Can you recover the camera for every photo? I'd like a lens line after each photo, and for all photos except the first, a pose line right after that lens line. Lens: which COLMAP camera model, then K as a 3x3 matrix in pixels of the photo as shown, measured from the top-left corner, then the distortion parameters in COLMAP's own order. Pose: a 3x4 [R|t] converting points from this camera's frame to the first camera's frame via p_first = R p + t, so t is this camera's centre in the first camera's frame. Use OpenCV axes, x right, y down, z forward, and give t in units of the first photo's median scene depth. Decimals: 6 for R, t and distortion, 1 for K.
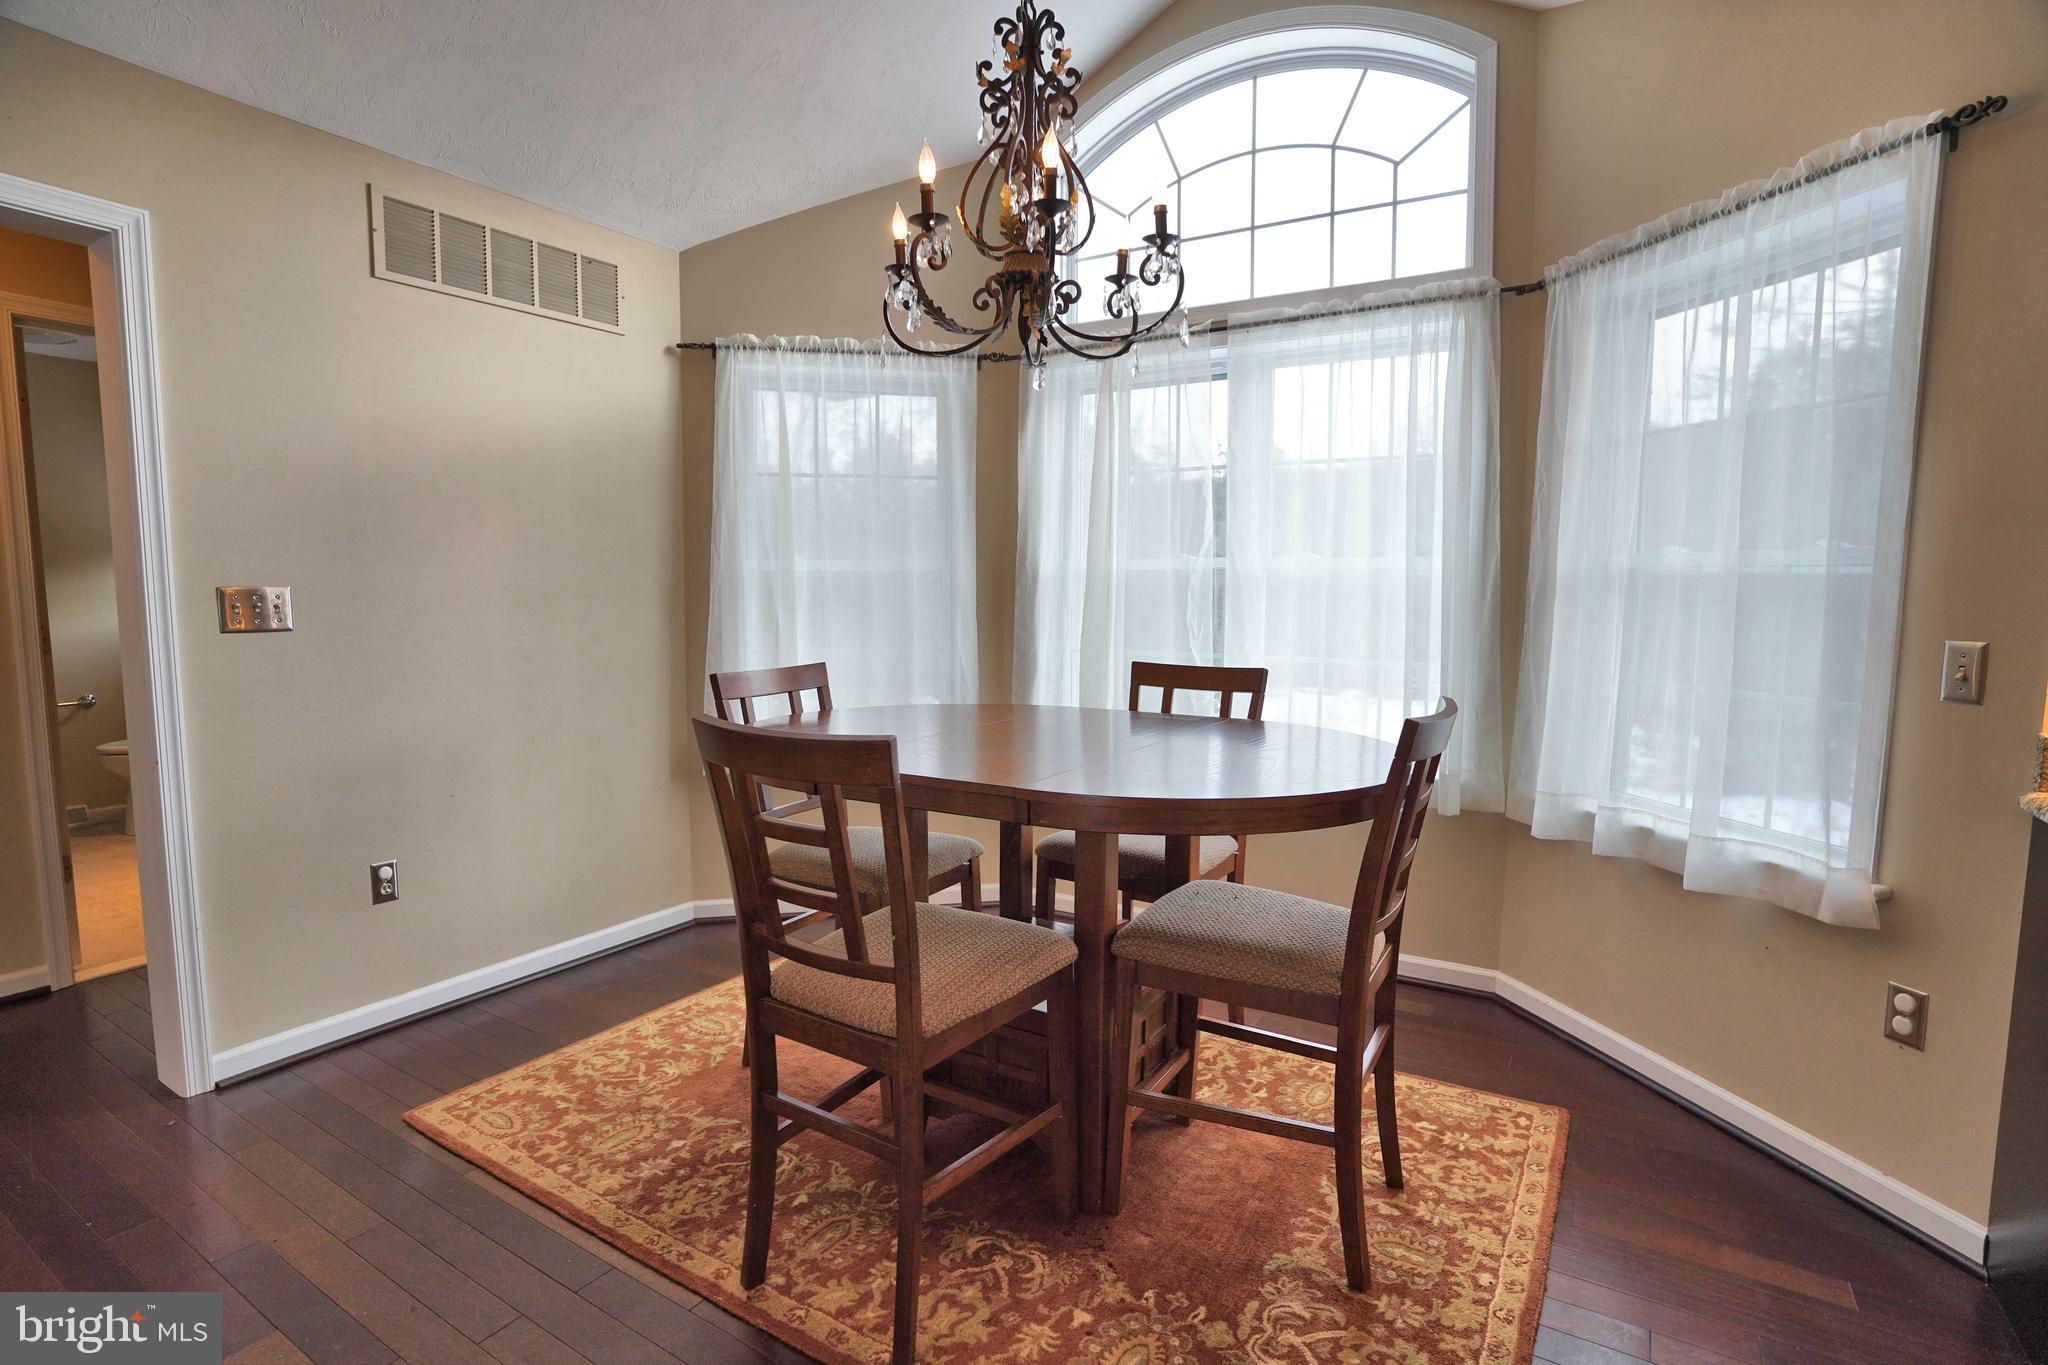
lens RADIAL K [[1007.4, 0, 1014.4], [0, 1007.4, 689.2], [0, 0, 1]] dist [-0.076391, 0.031400]
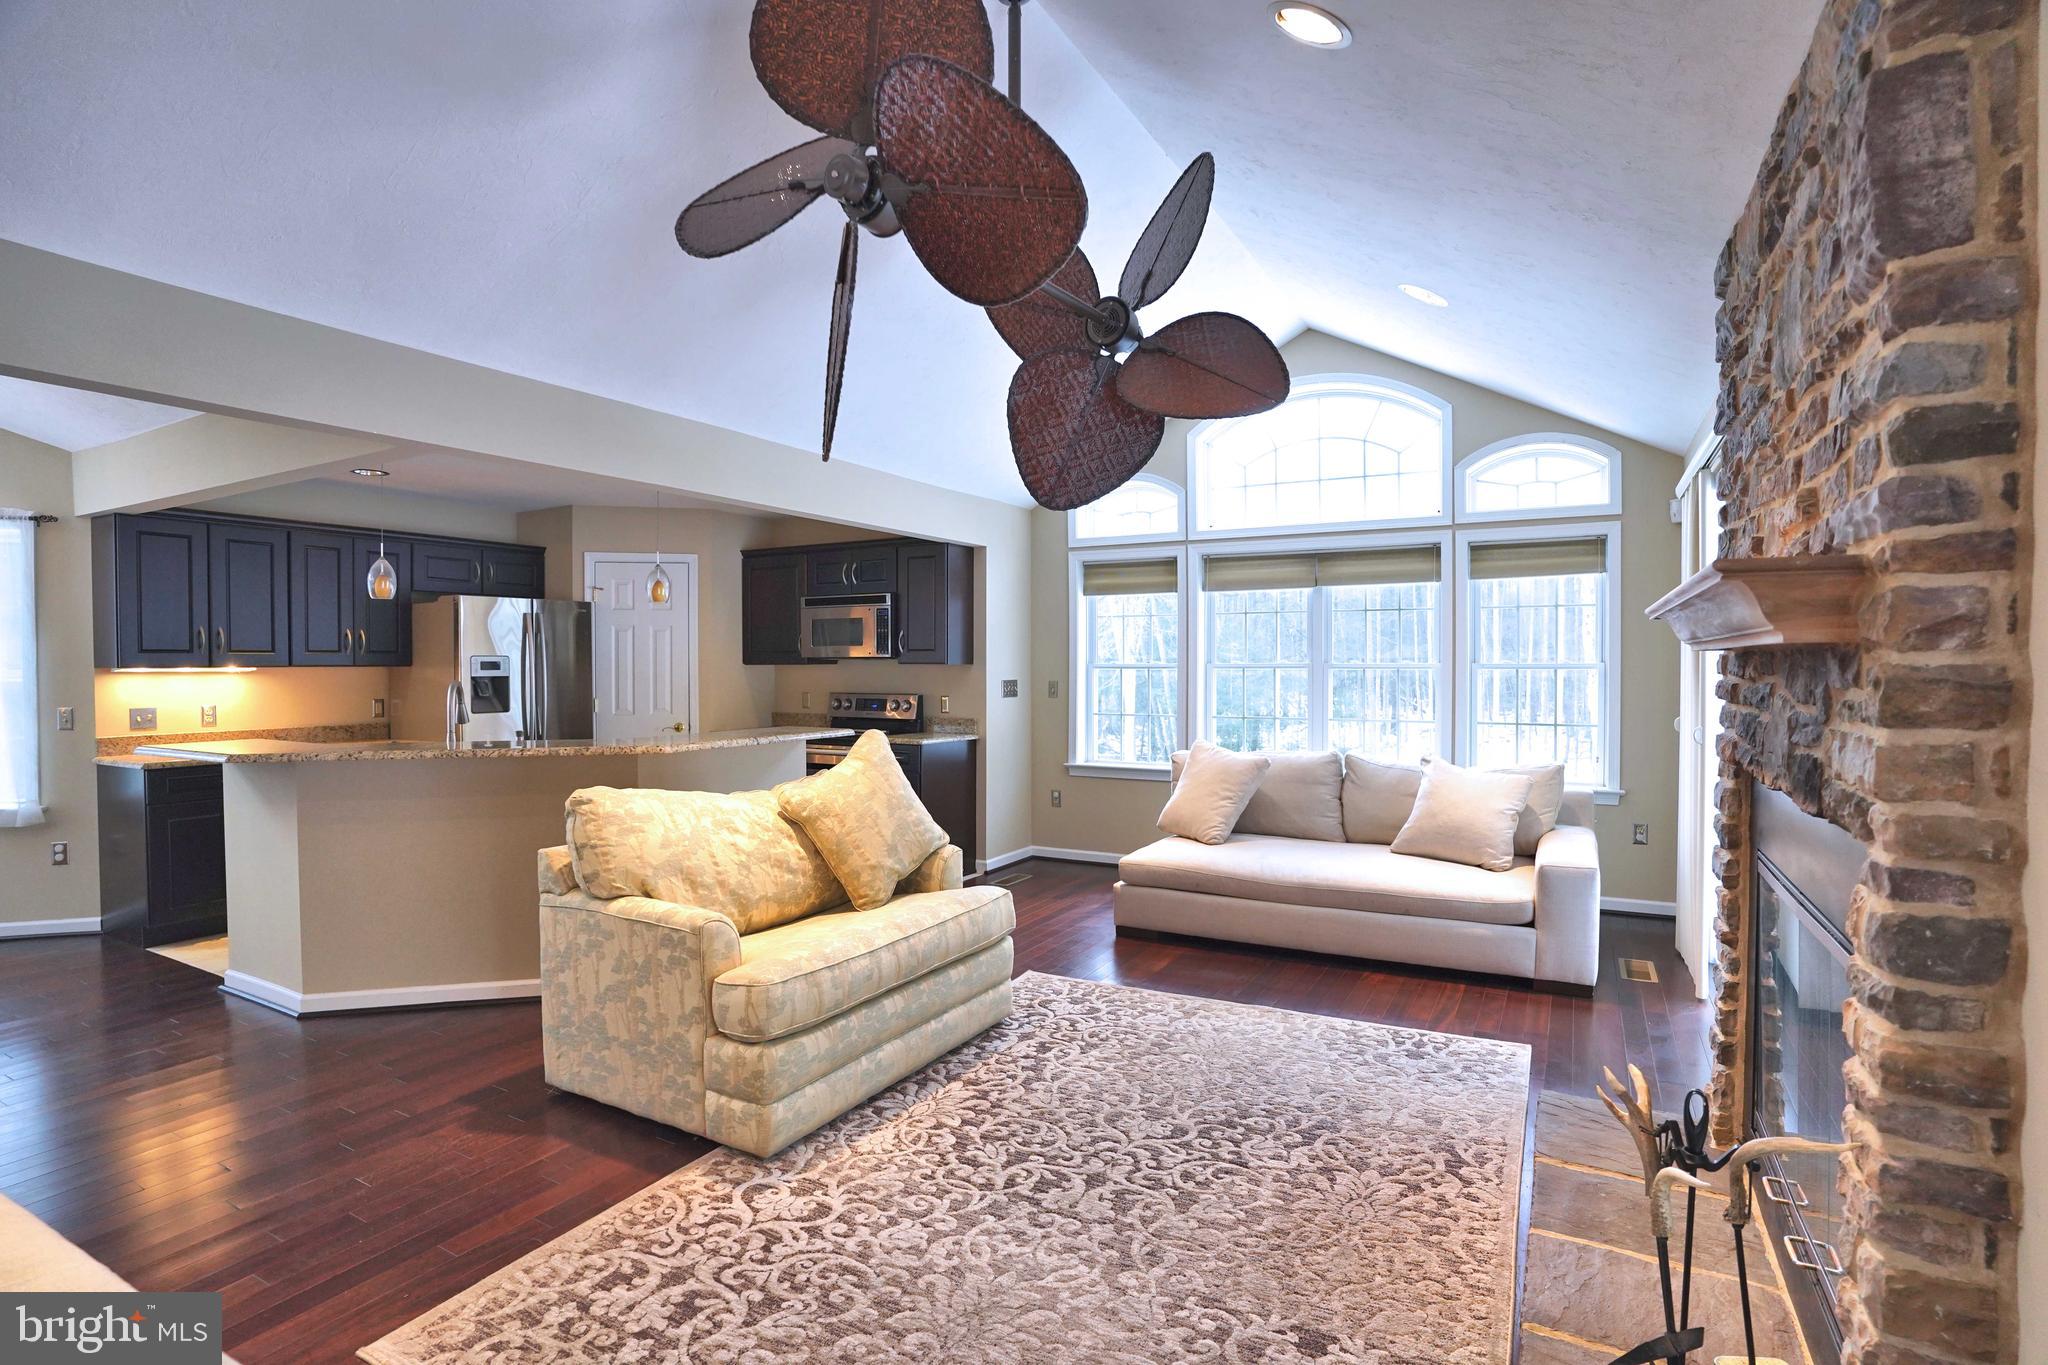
lens RADIAL K [[1007.4, 0, 1025.7], [0, 1007.4, 679.0], [0, 0, 1]] dist [-0.076391, 0.031400]
pose [[-0.044701, -0.017755, 0.998843, -1.647499], [0.103687, 0.994360, 0.022316, 0.081635], [-0.993605, 0.104565, -0.042608, -1.417369]]
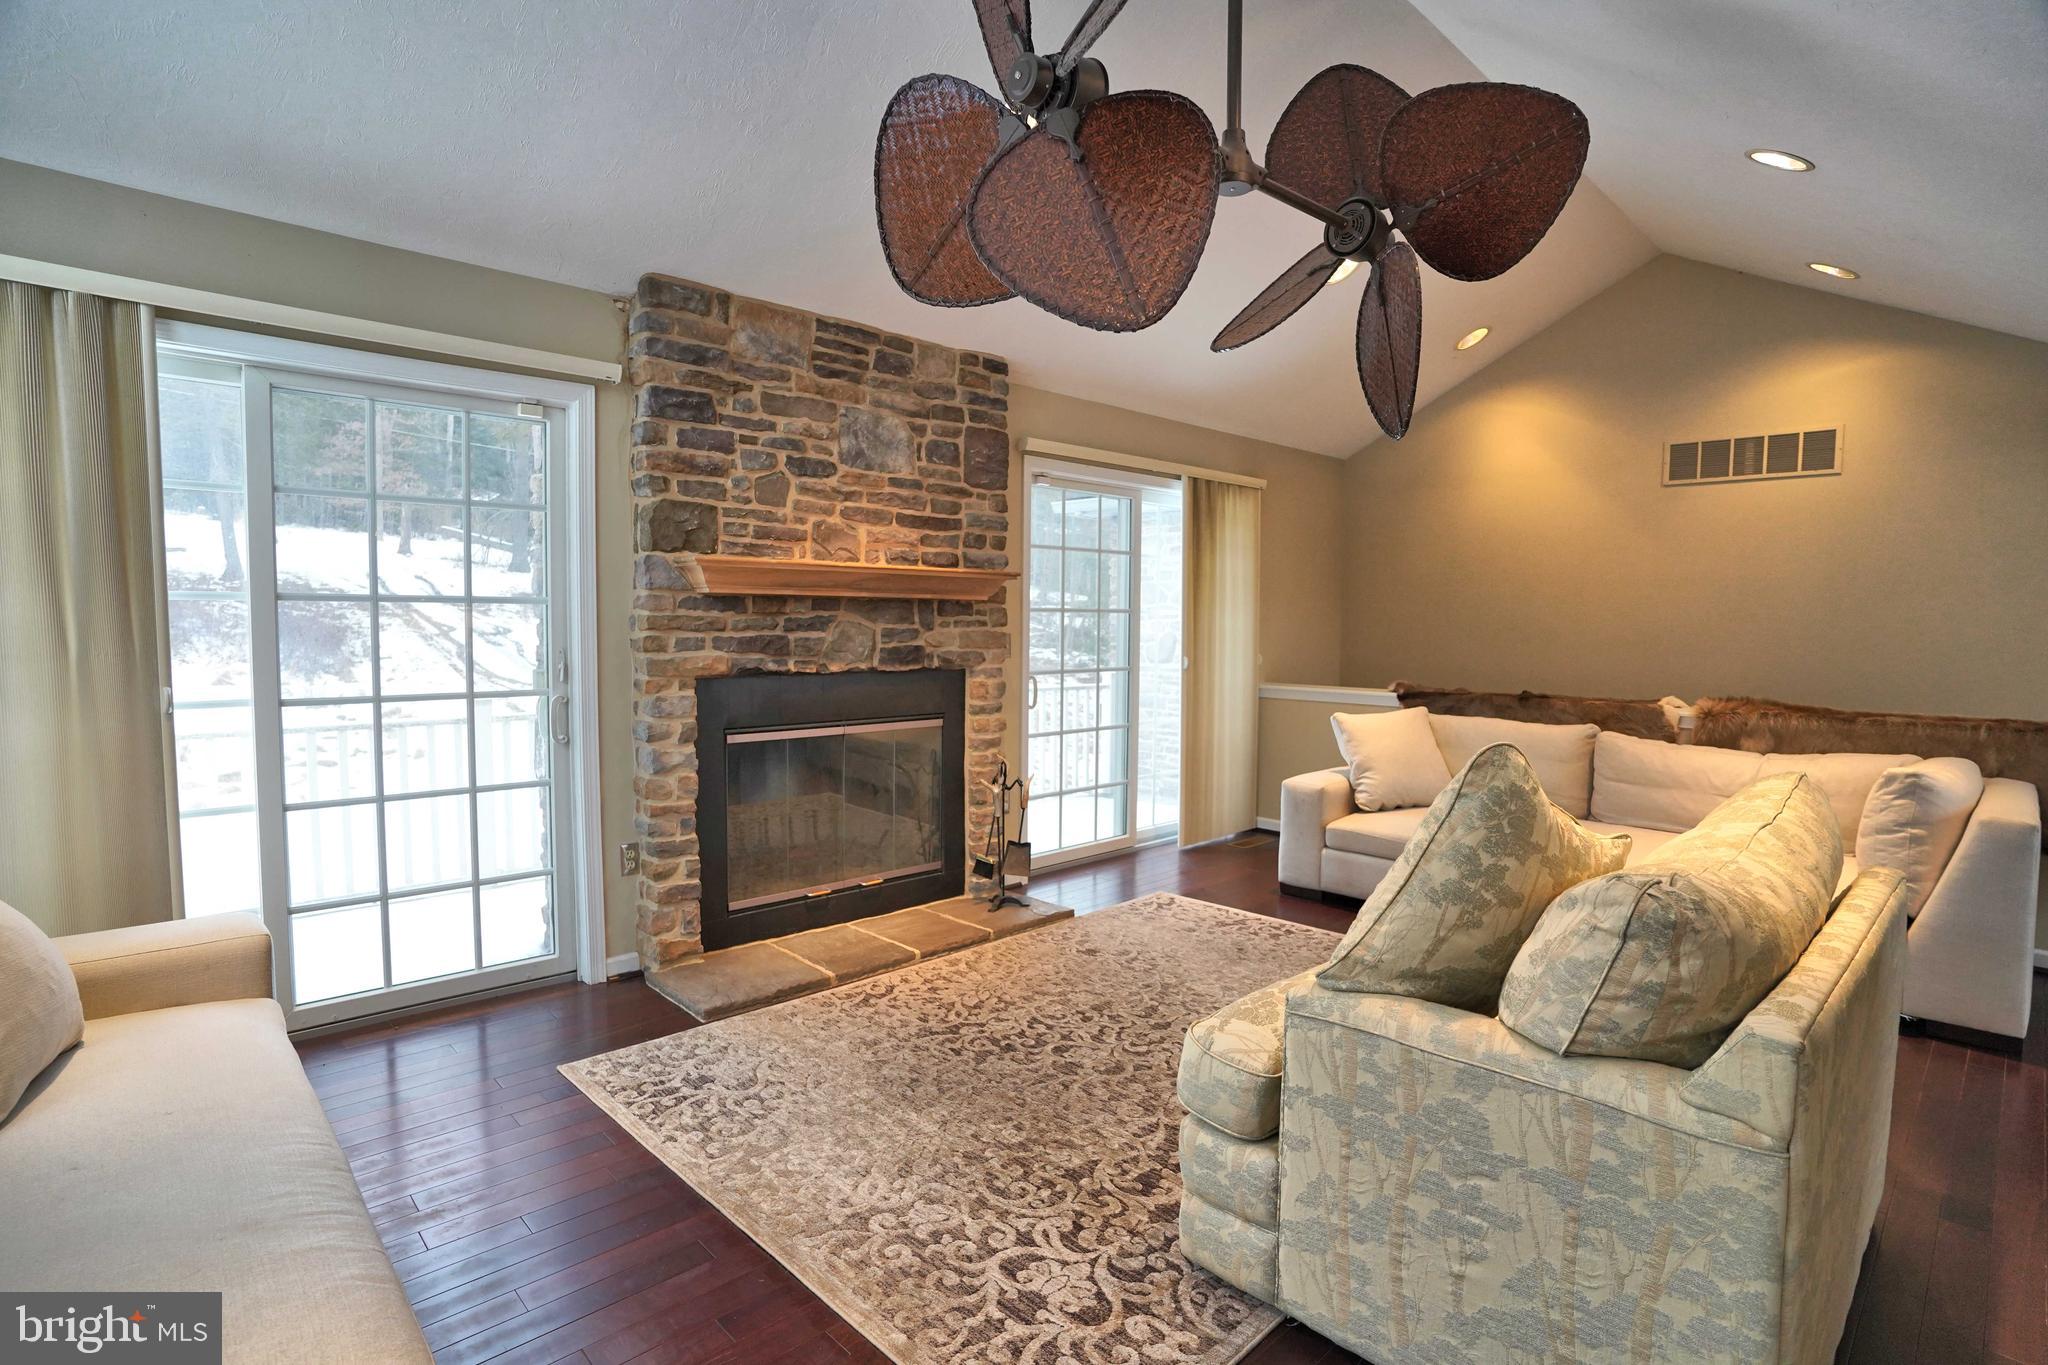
lens RADIAL K [[1007.4, 0, 1025.2], [0, 1007.4, 683.7], [0, 0, 1]] dist [-0.076391, 0.031400]
pose [[-0.249799, 0.057887, -0.966566, 1.197136], [-0.108694, 0.990226, 0.087395, 0.110599], [0.962178, 0.126891, -0.241066, -1.388592]]
